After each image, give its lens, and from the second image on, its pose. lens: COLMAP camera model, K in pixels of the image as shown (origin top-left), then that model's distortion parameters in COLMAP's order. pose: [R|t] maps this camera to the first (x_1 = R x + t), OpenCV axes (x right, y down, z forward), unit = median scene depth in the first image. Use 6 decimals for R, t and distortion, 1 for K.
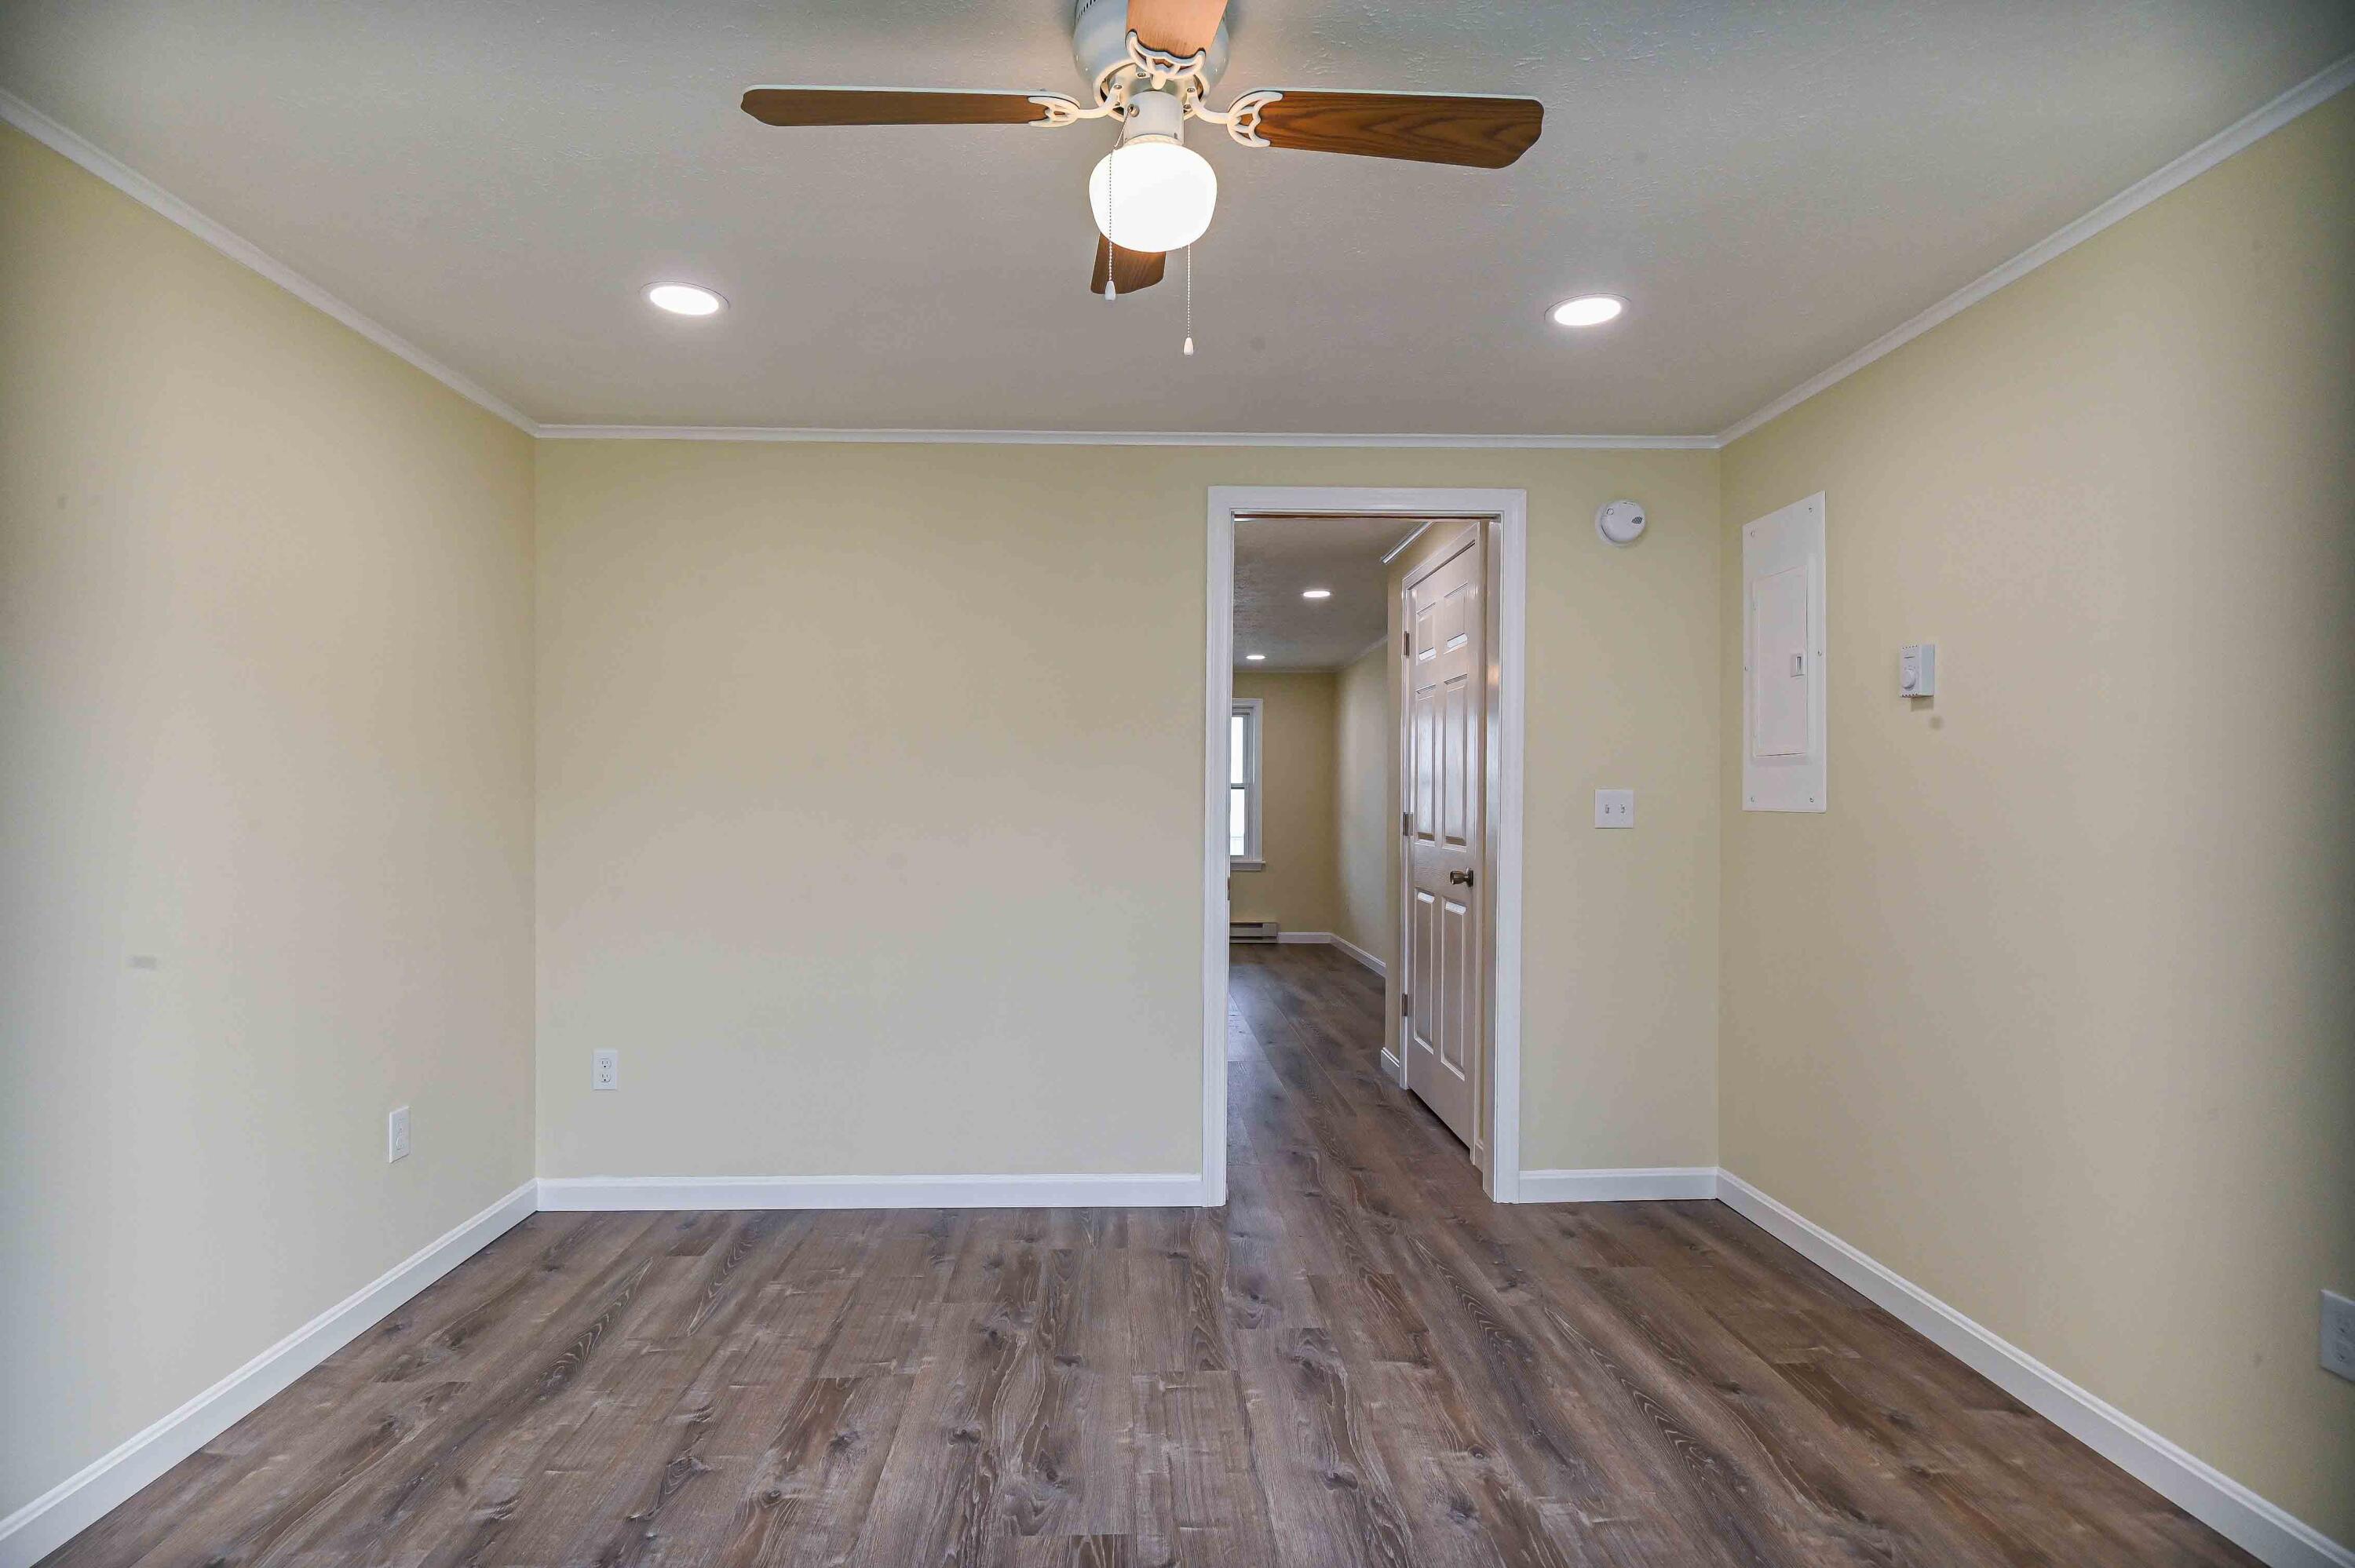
lens RADIAL K [[1166.9, 0, 1164.0], [0, 1166.9, 785.7], [0, 0, 1]] dist [0.013864, -0.019788]
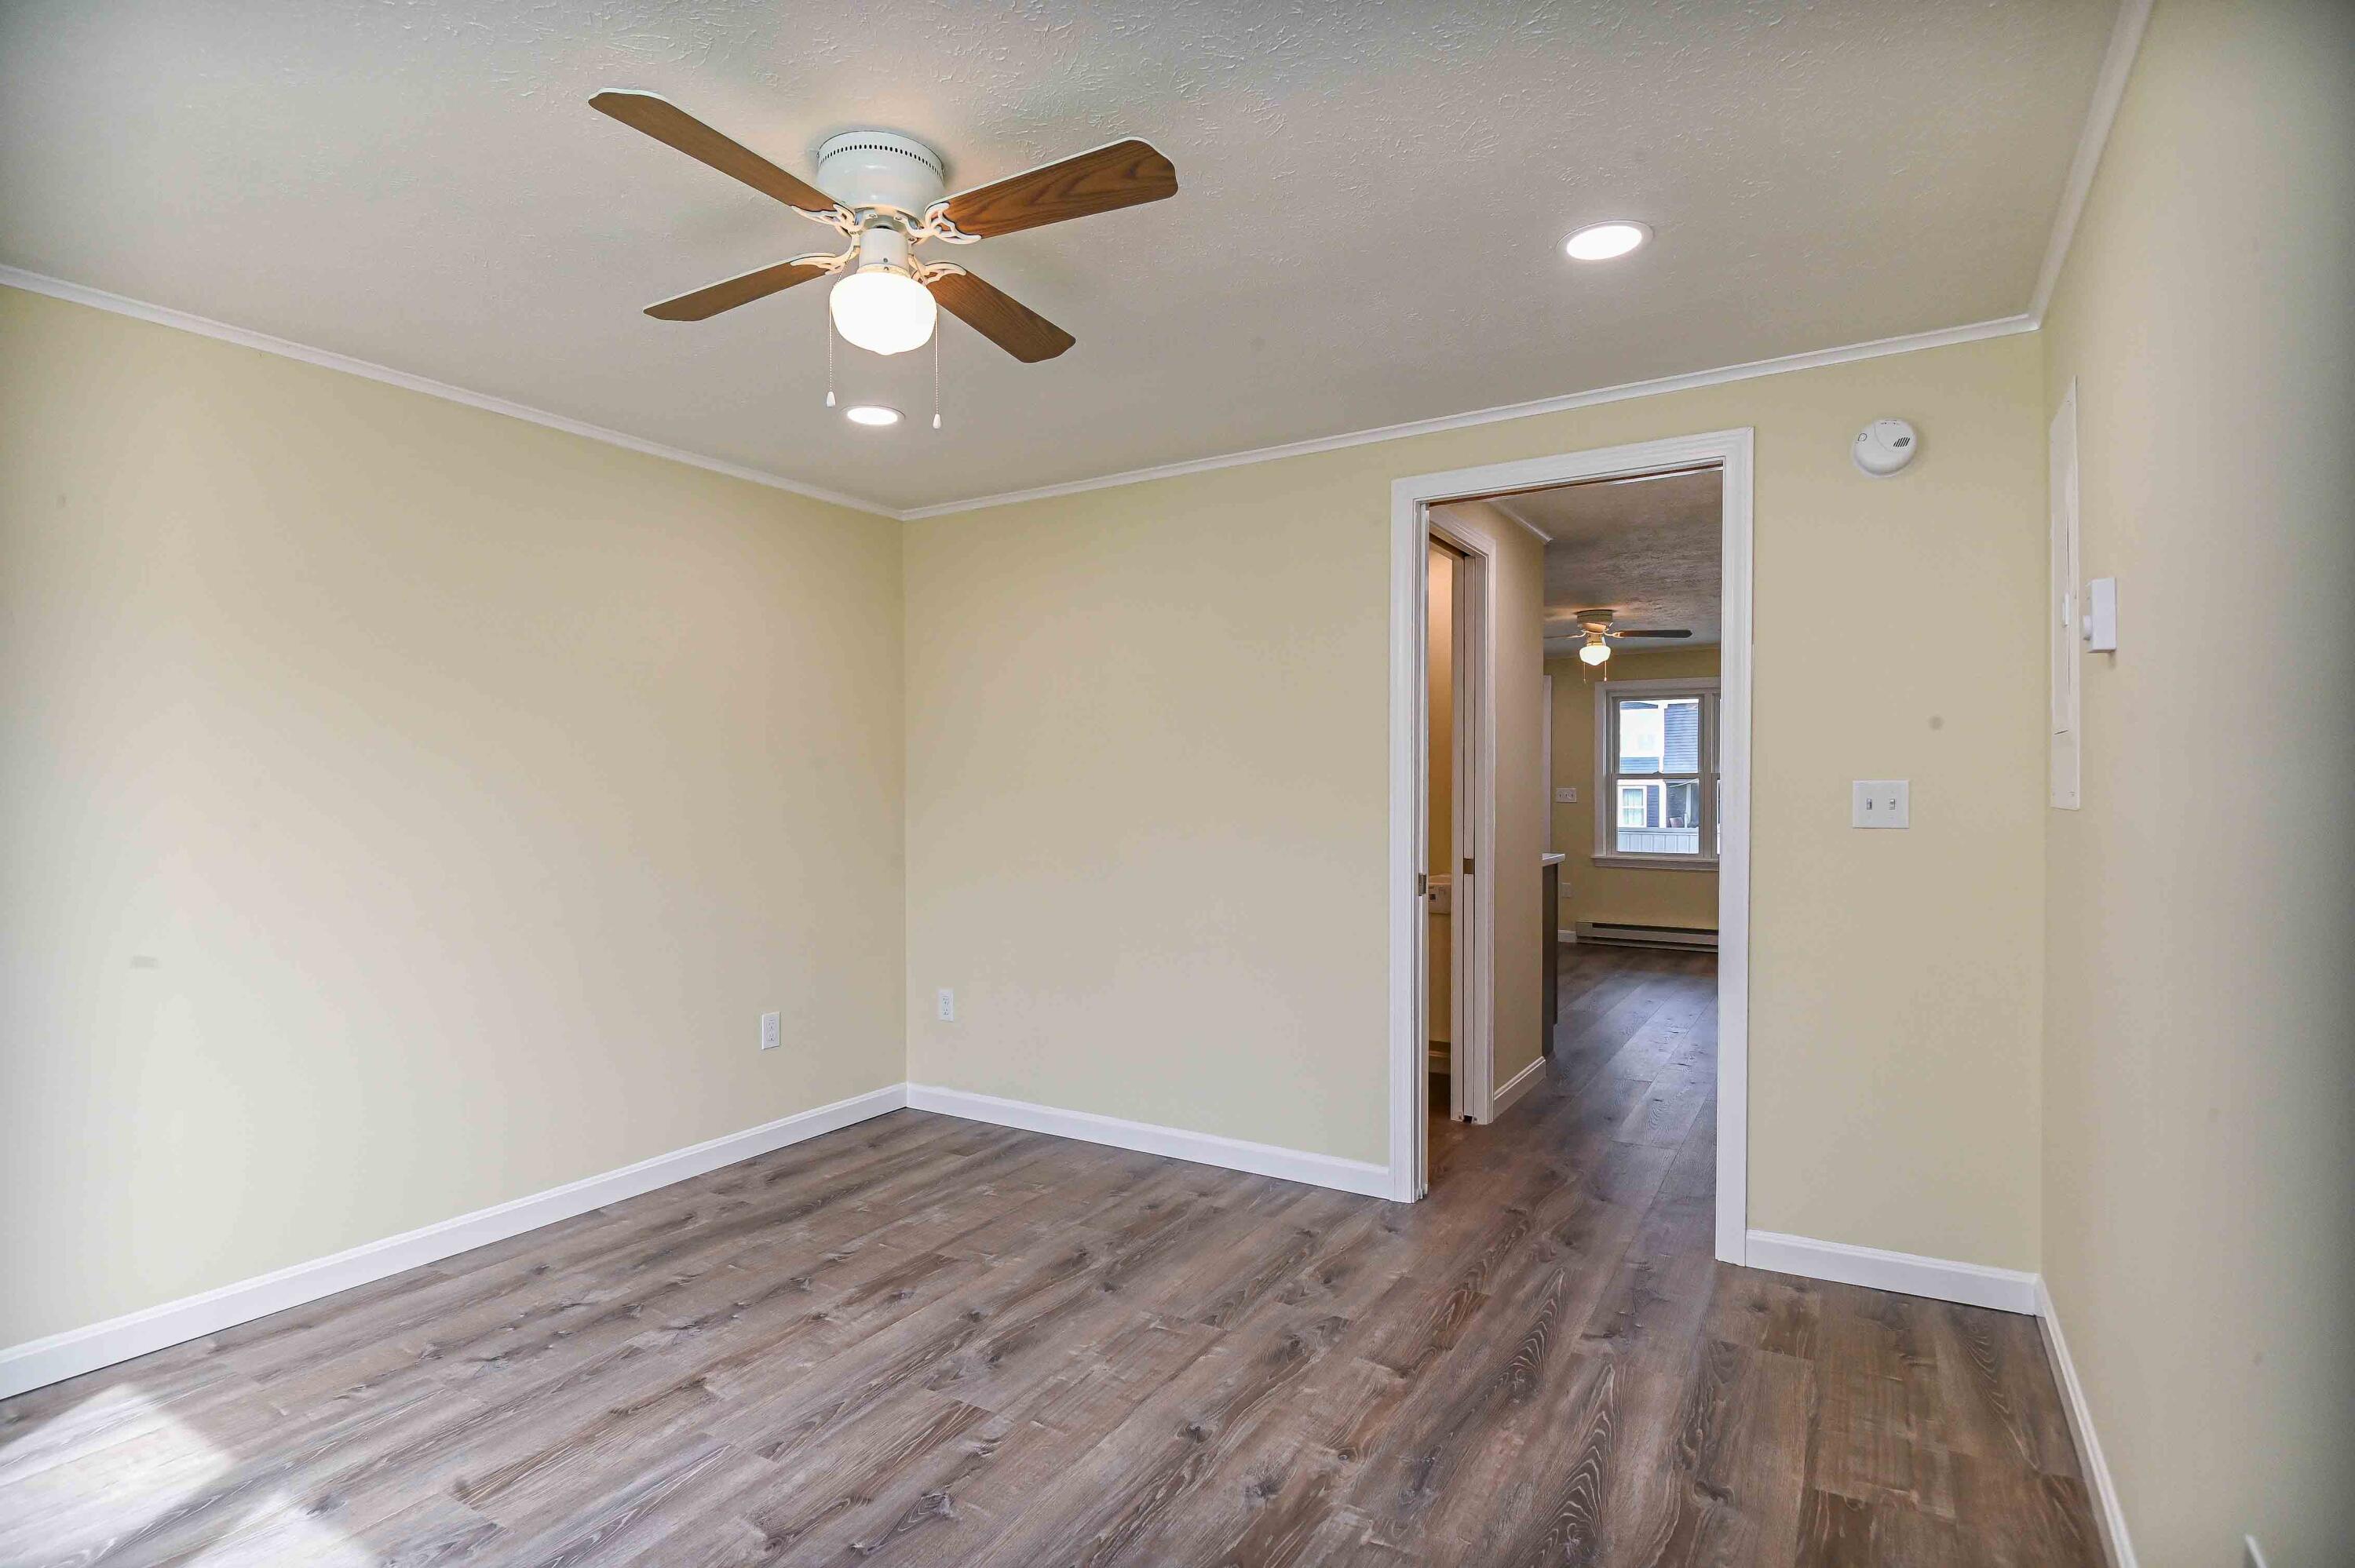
lens RADIAL K [[1166.9, 0, 1159.3], [0, 1166.9, 787.2], [0, 0, 1]] dist [0.013864, -0.019788]
pose [[0.836092, -0.006094, -0.548556, 0.538738], [0.010729, 0.999929, 0.005245, -0.001962], [0.548485, -0.010271, 0.836097, 0.070691]]
